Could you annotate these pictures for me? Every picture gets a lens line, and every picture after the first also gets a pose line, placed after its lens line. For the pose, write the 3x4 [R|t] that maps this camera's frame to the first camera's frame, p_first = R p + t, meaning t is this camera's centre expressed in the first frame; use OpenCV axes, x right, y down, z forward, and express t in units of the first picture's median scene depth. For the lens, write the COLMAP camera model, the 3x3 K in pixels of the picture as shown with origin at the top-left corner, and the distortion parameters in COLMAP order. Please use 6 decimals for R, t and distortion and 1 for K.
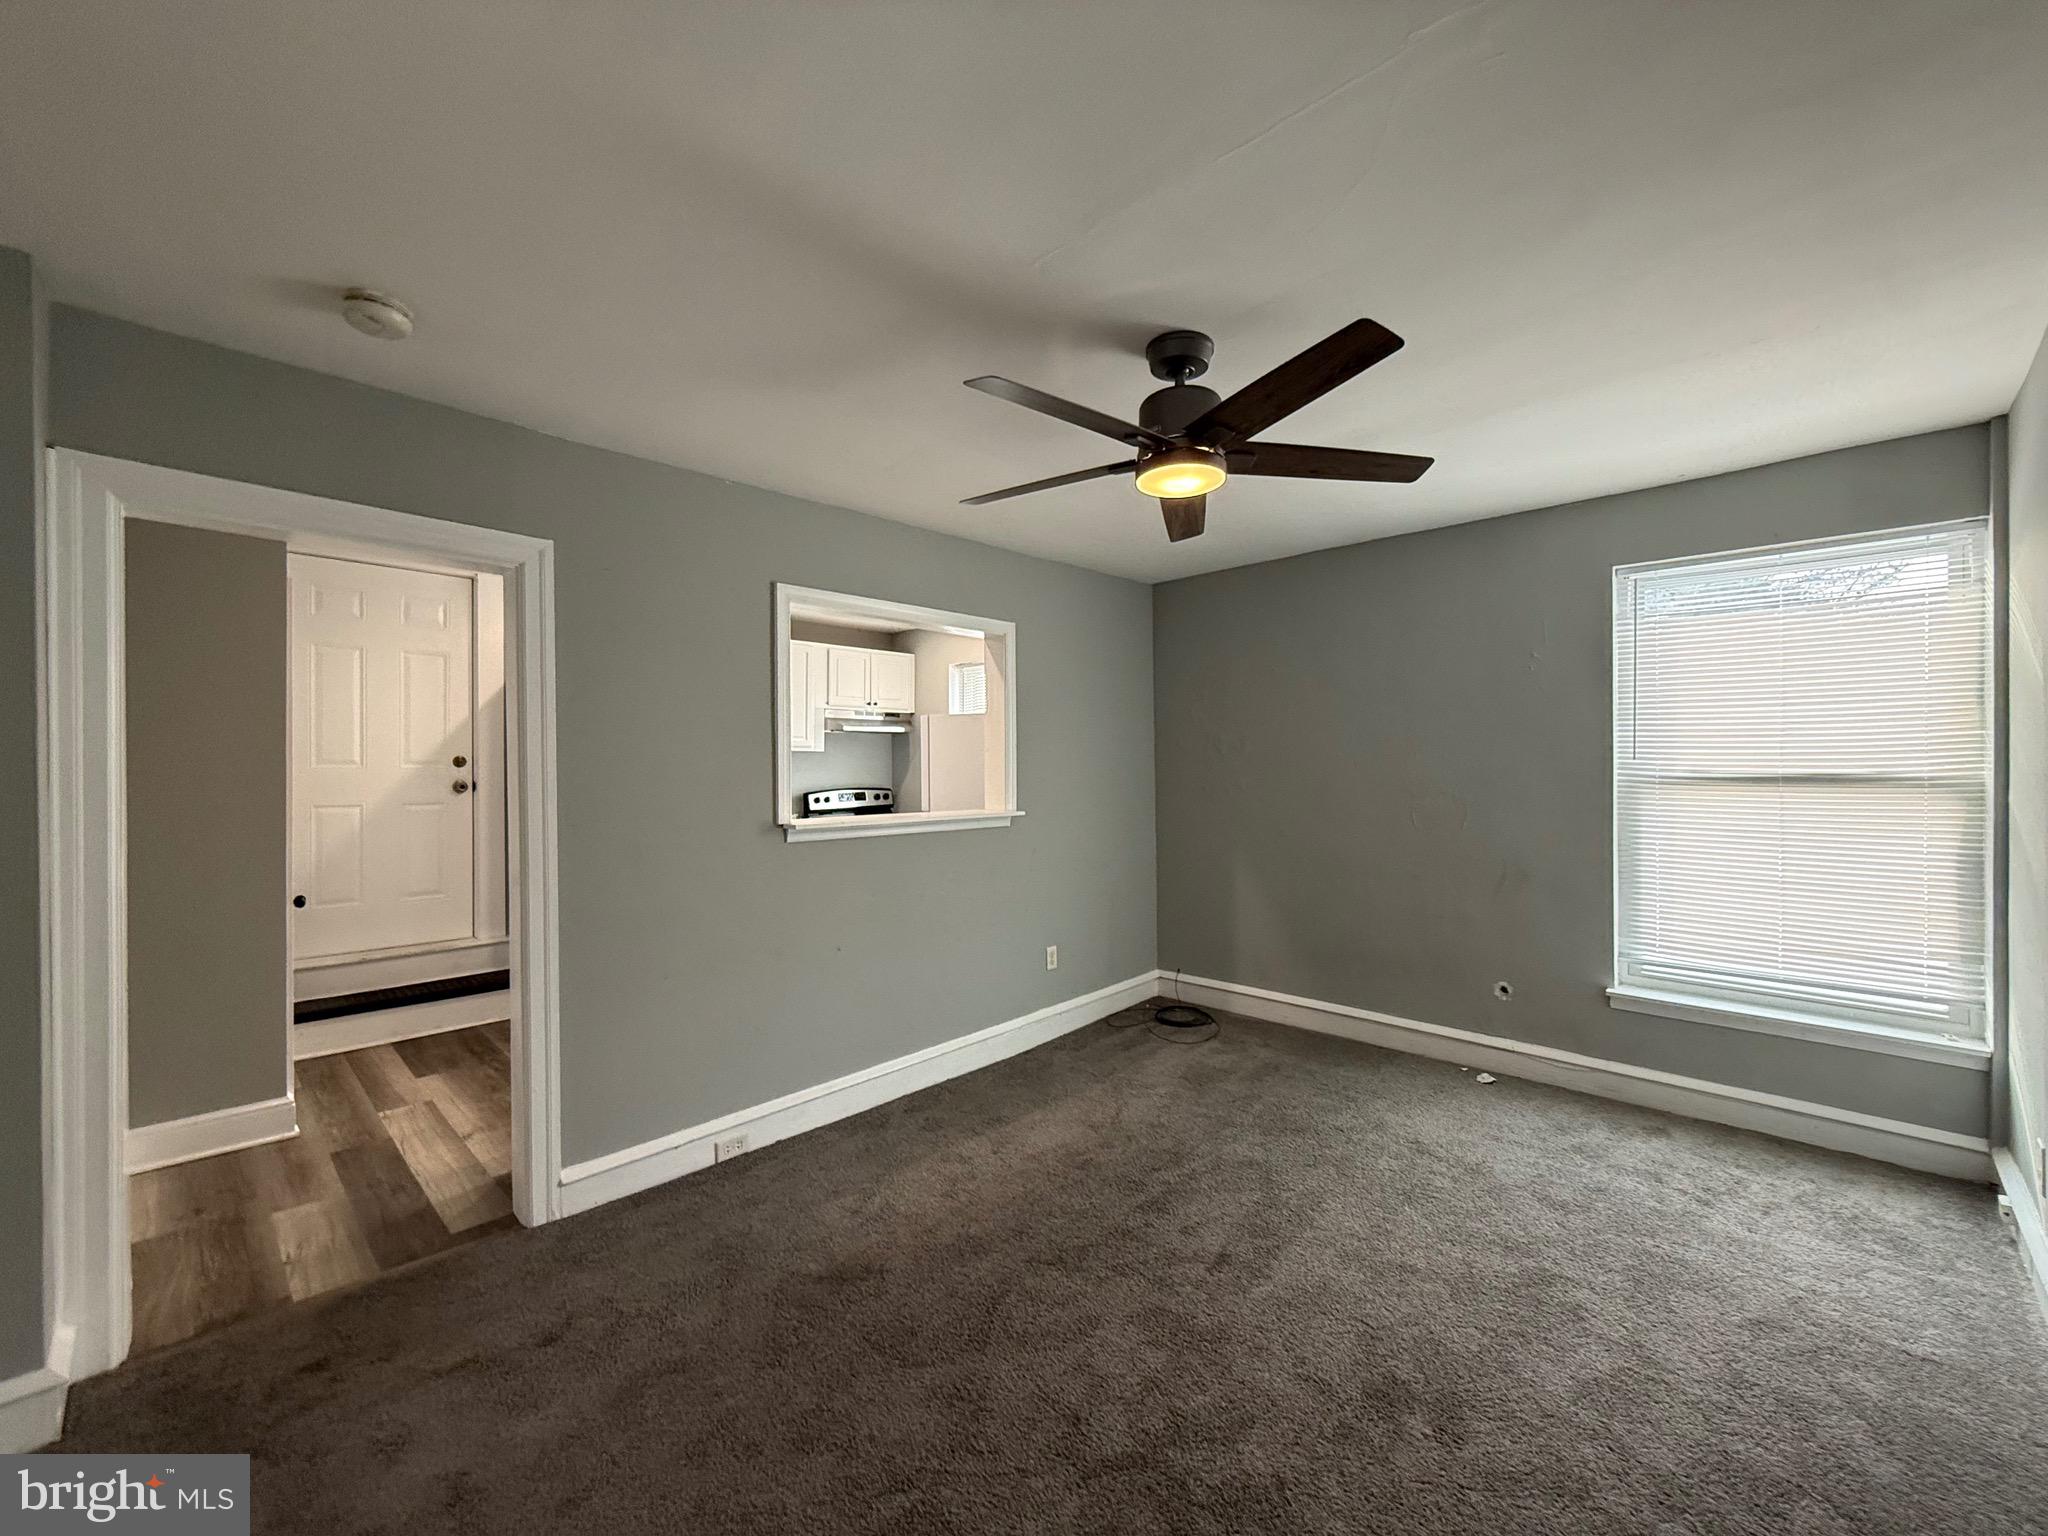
lens RADIAL K [[812.4, 0, 1030.1], [0, 812.4, 771.7], [0, 0, 1]] dist [-0.001194, 0.000112]
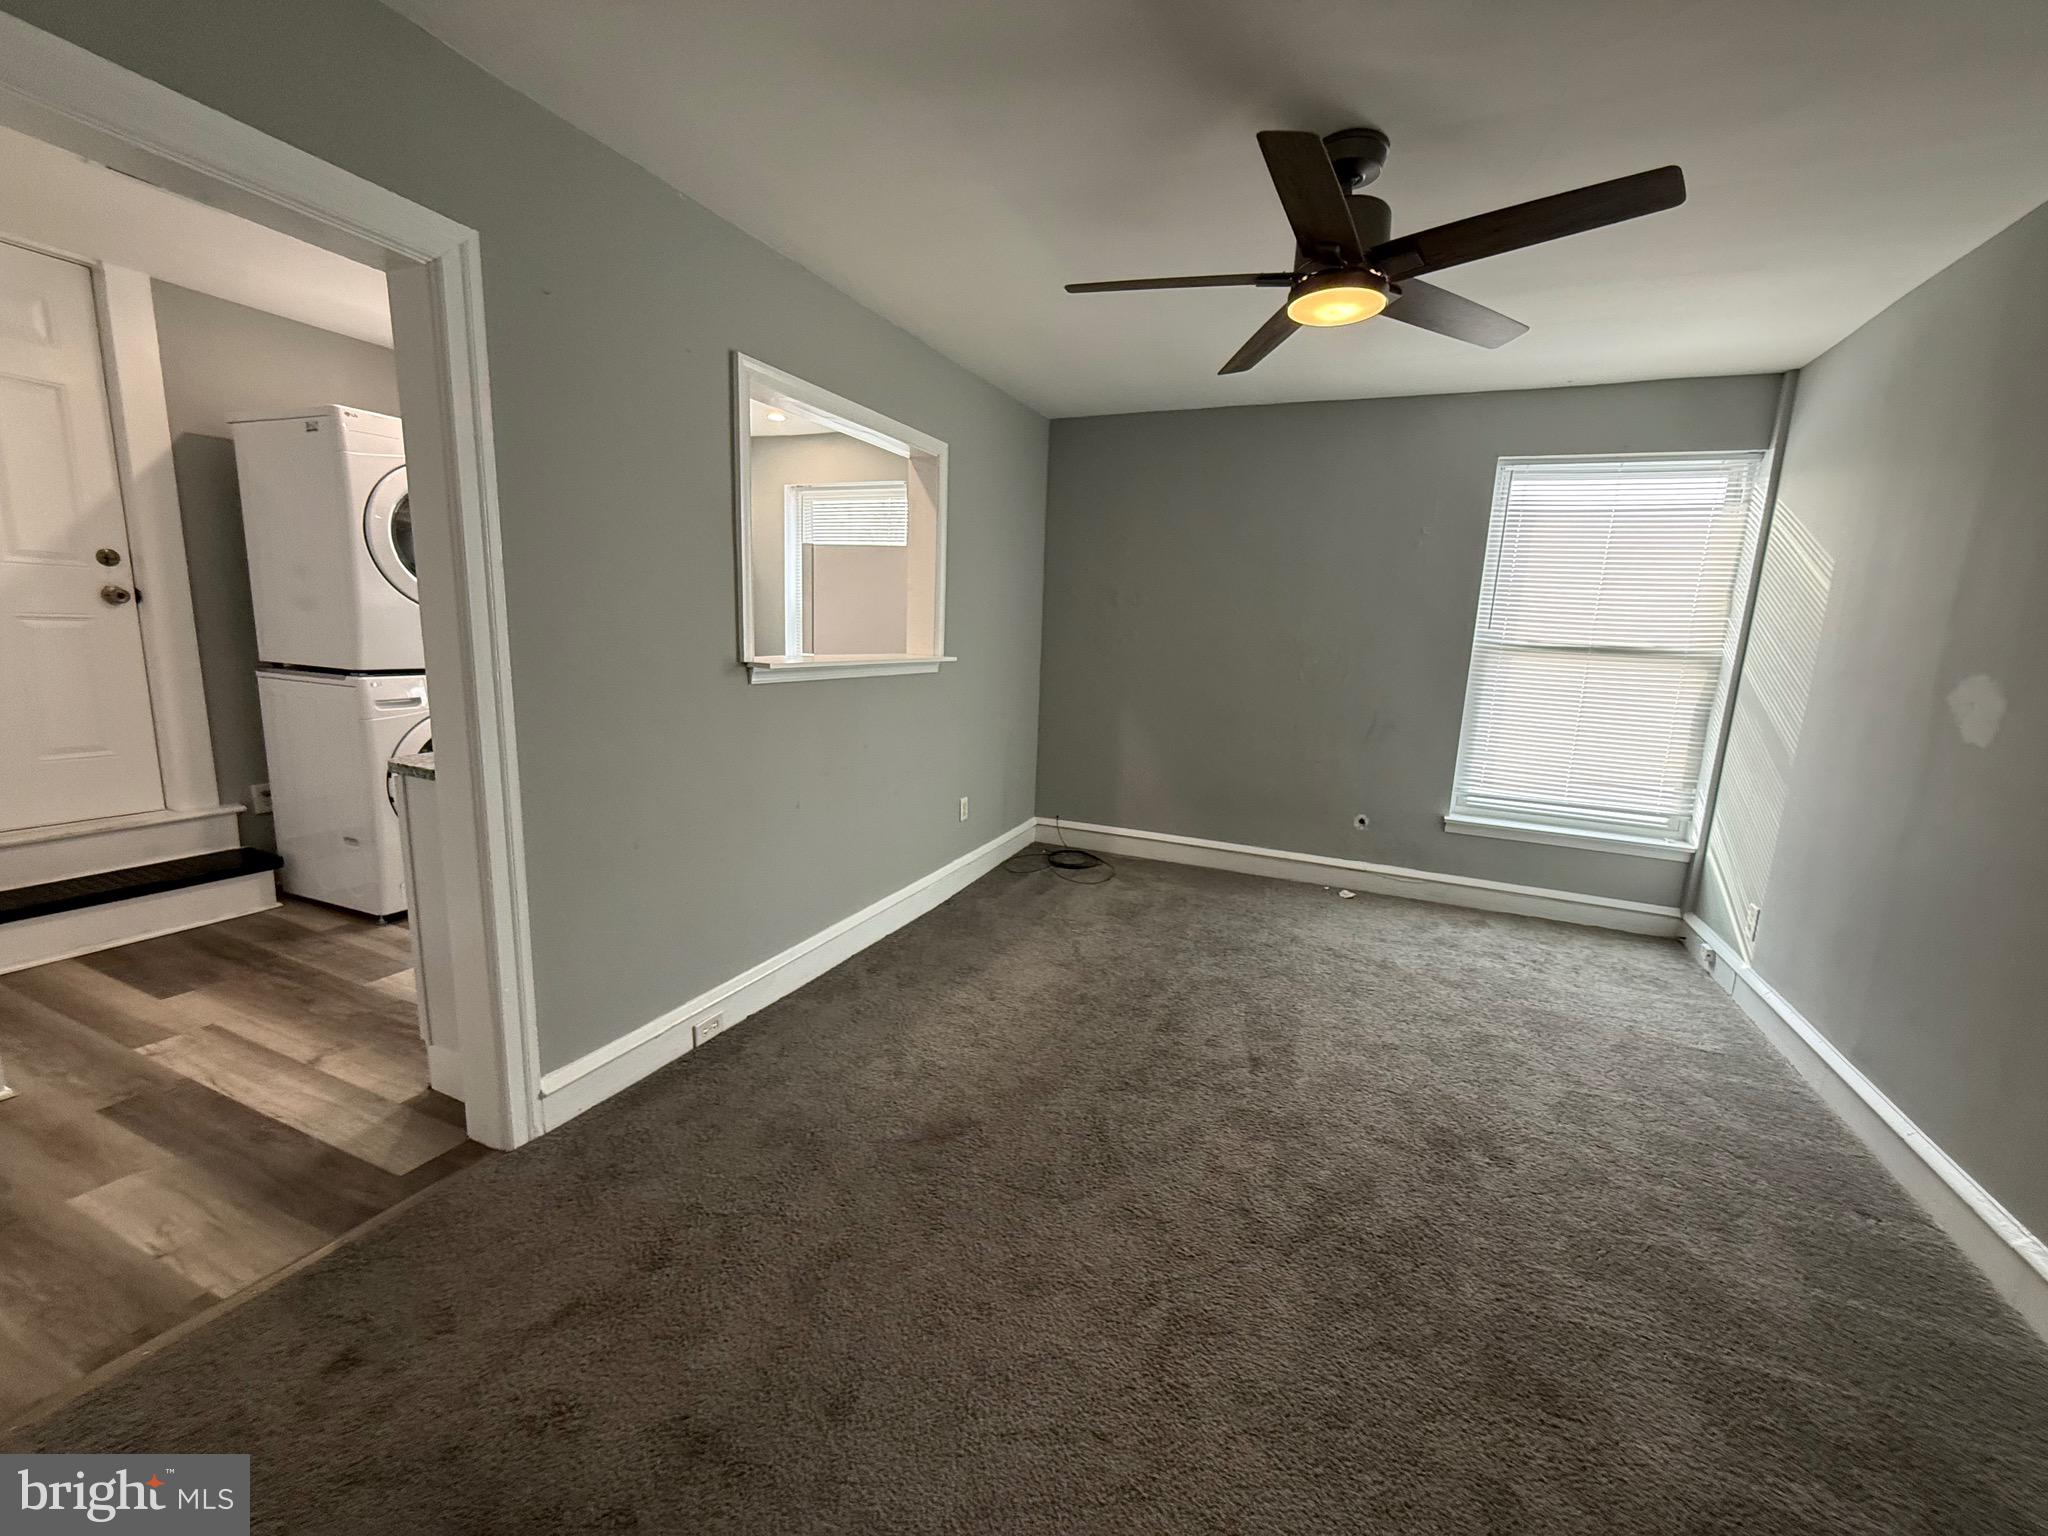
lens RADIAL K [[812.4, 0, 1030.1], [0, 812.4, 771.7], [0, 0, 1]] dist [-0.001194, 0.000112]
pose [[0.935068, -0.018337, 0.353995, -0.345528], [-0.044975, 0.984453, 0.169795, 0.021430], [-0.351605, -0.174690, 0.919705, 0.112336]]
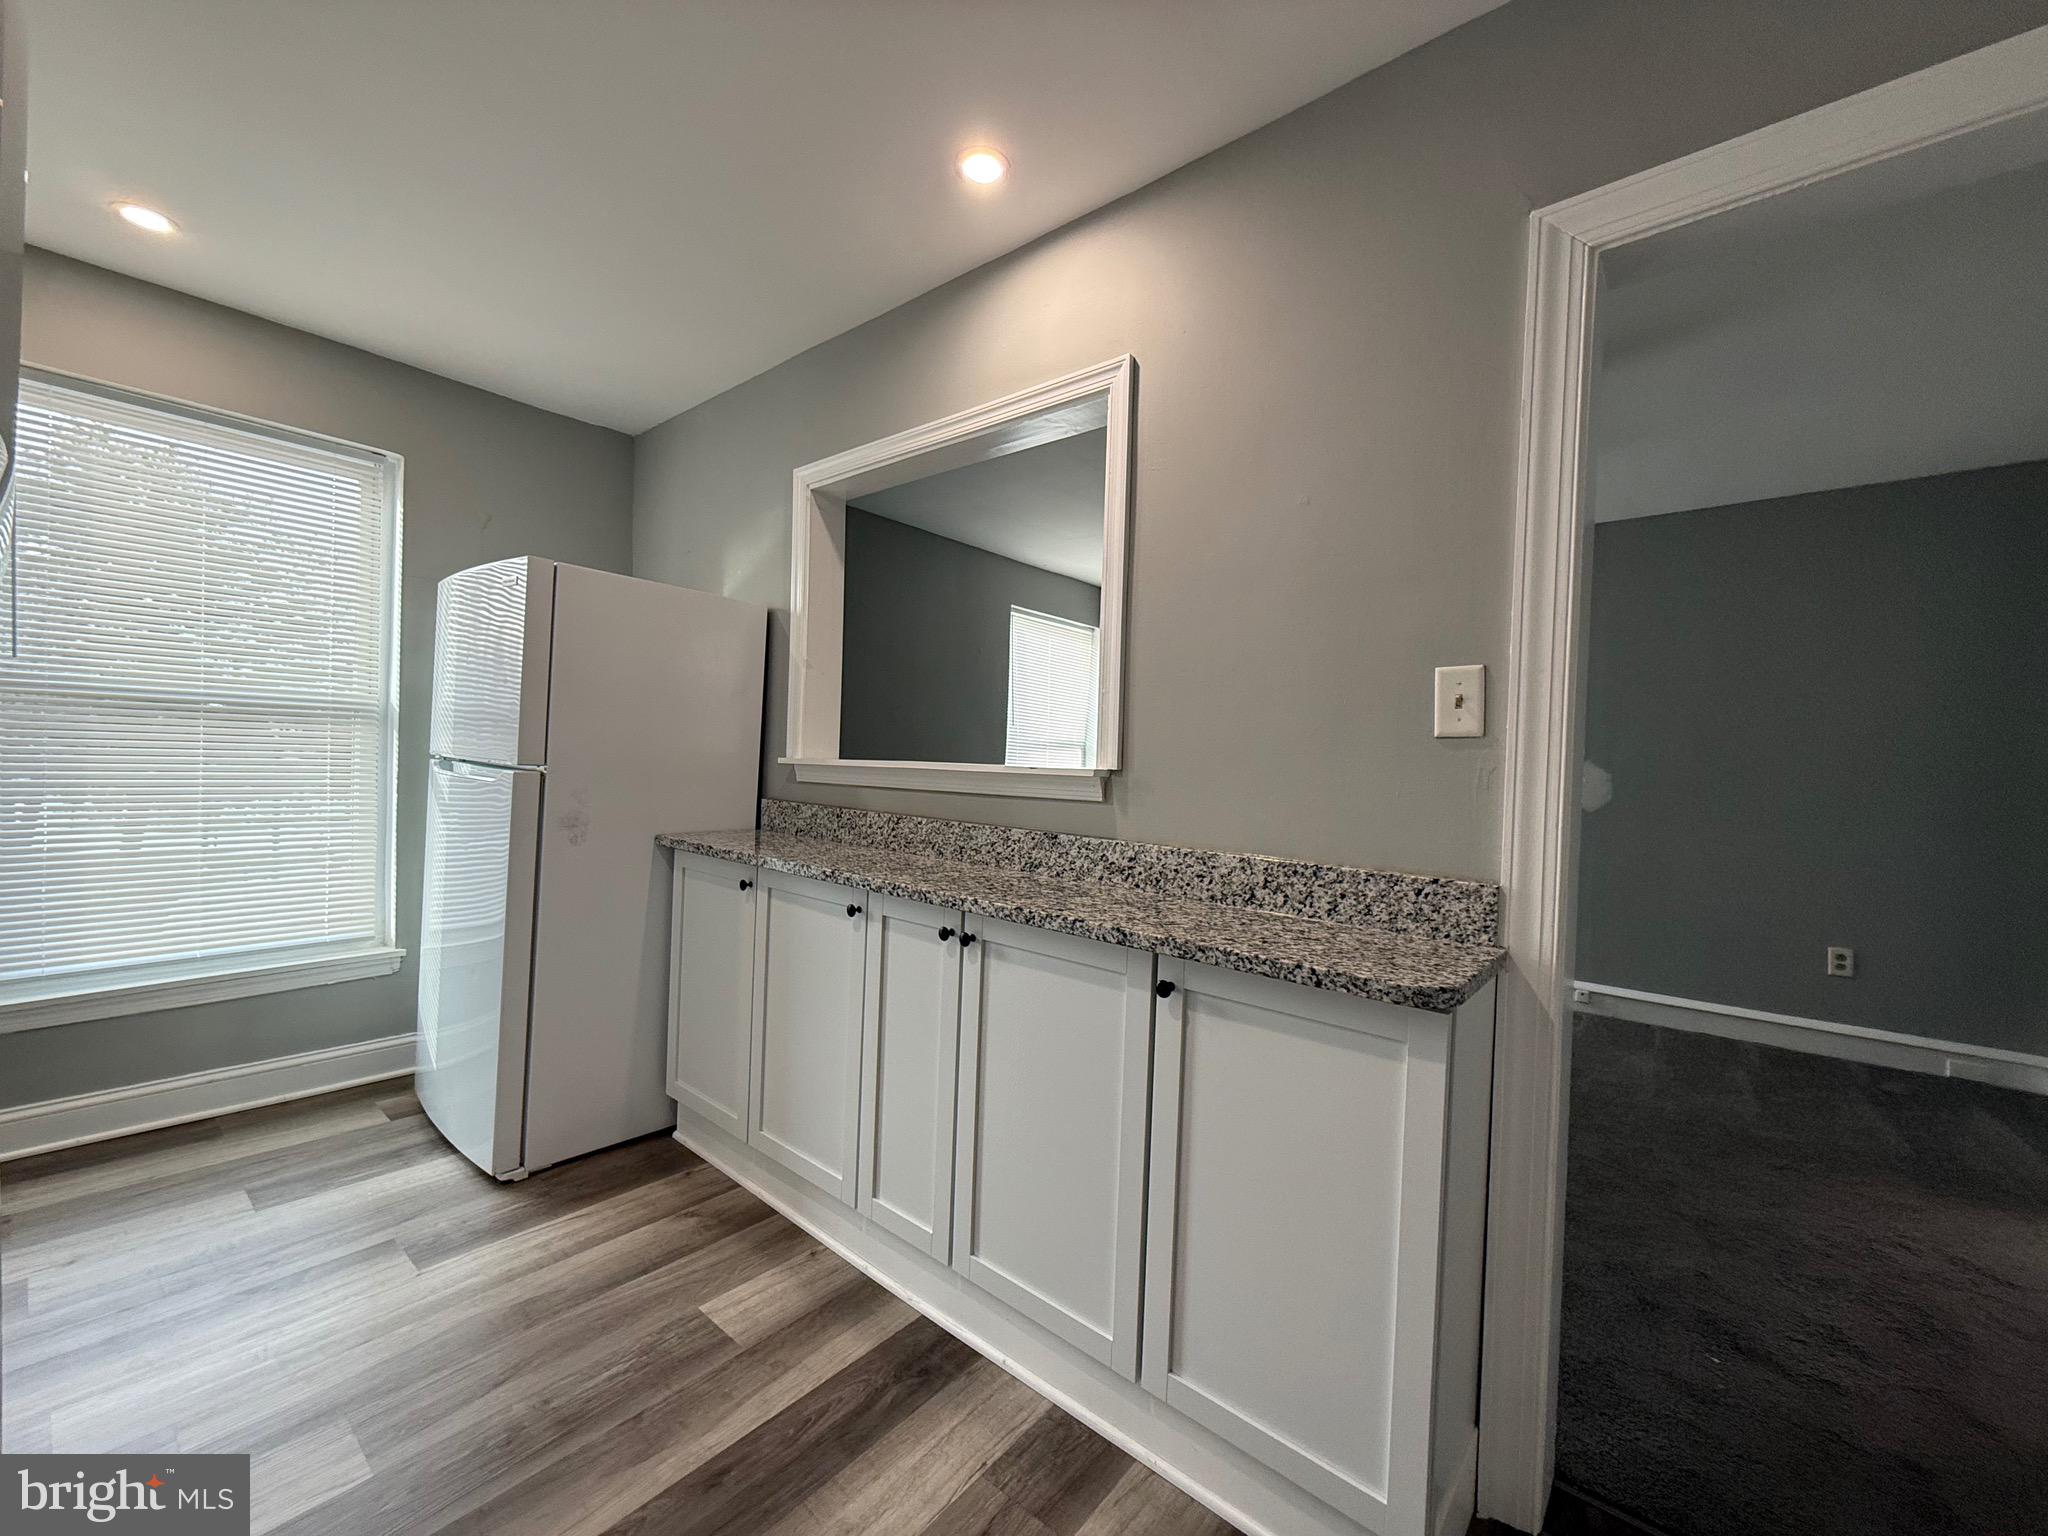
lens RADIAL K [[812.4, 0, 1030.1], [0, 812.4, 771.7], [0, 0, 1]] dist [-0.001194, 0.000112]
pose [[-0.076087, -0.010506, 0.997046, -0.969075], [-0.022939, 0.999698, 0.008783, 0.065962], [-0.996837, -0.022203, -0.076305, 1.191989]]
